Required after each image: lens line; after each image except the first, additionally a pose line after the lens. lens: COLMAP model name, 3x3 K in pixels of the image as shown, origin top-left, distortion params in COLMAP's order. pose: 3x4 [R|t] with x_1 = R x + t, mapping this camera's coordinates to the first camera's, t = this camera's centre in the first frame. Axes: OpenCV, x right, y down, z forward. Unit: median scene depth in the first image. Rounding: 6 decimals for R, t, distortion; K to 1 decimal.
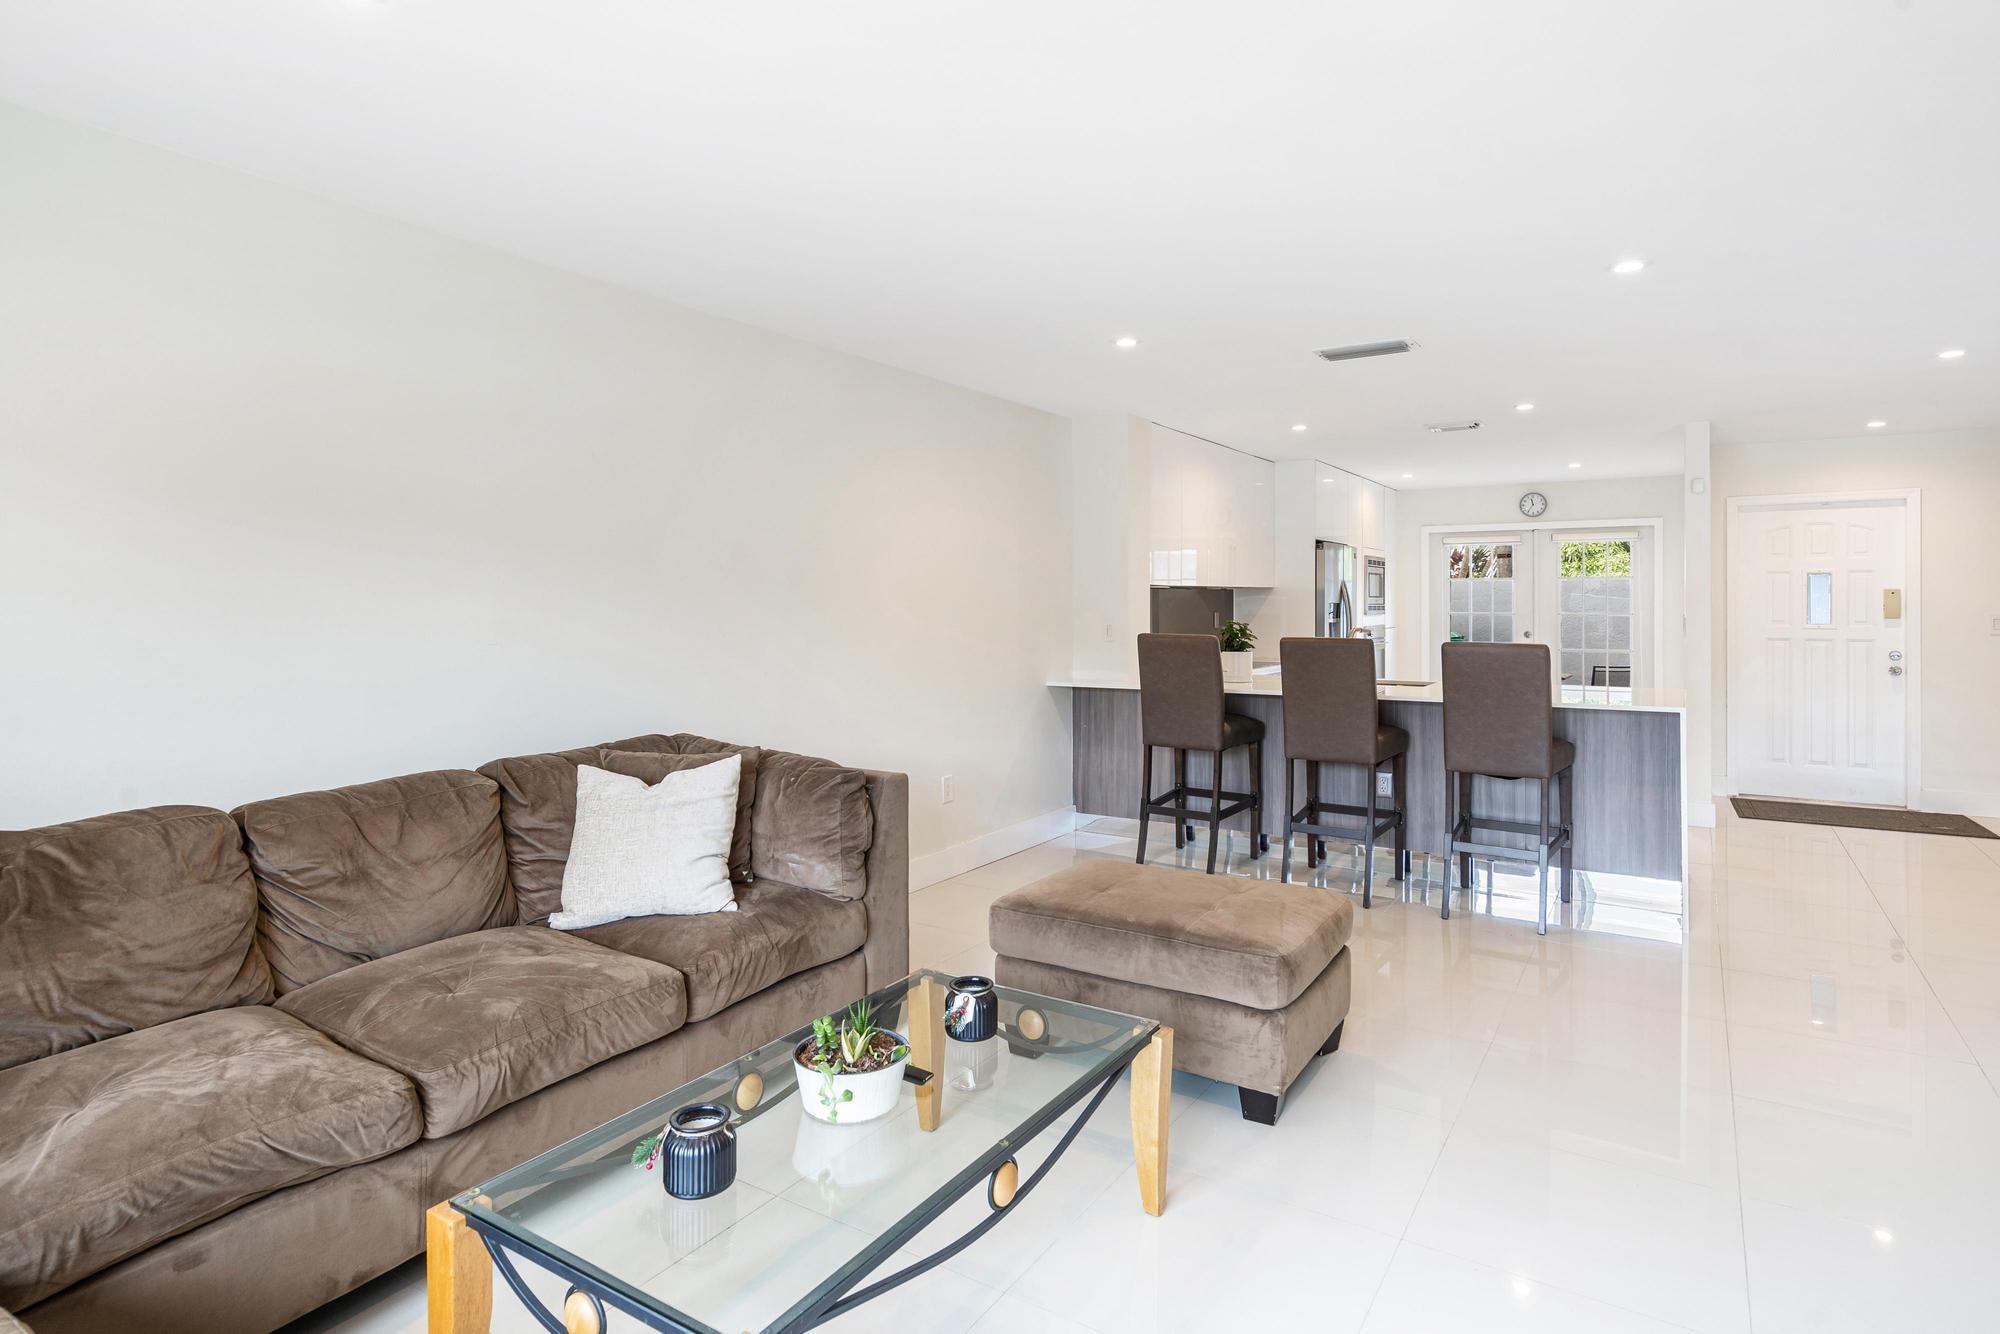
lens RADIAL K [[1082.2, 0, 902.3], [0, 1082.2, 597.6], [0, 0, 1]] dist [-0.001951, 0.000098]
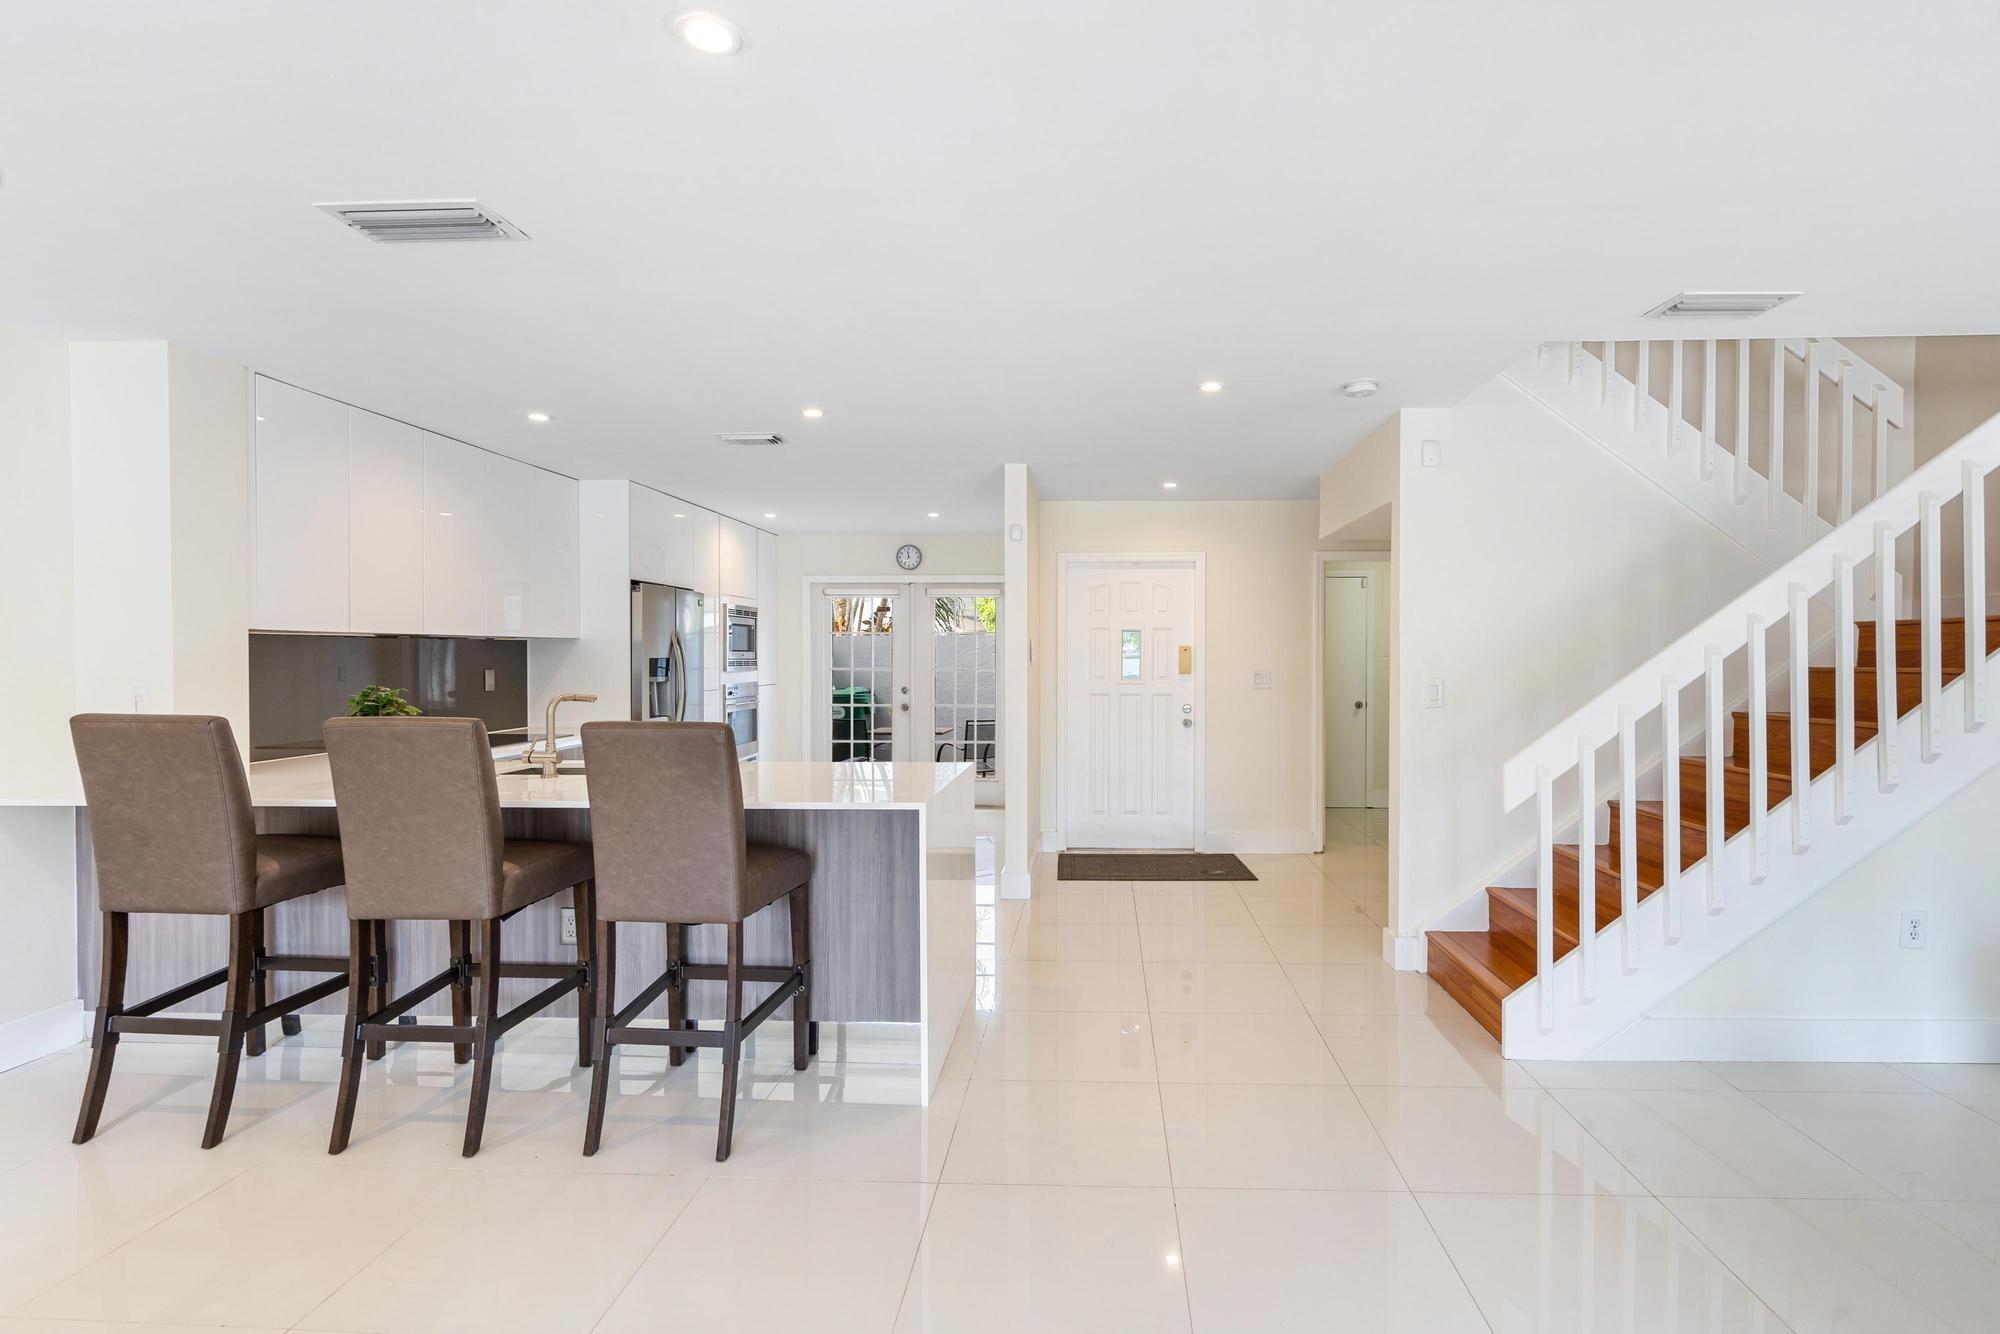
lens RADIAL K [[909.2, 0, 981.1], [0, 909.2, 660.9], [0, 0, 1]] dist [-0.008271, 0.001966]
pose [[0.886721, 0.000655, 0.462305, 0.324295], [-0.004918, 0.999956, 0.008017, 0.000499], [-0.462279, -0.009382, 0.886685, 0.299235]]
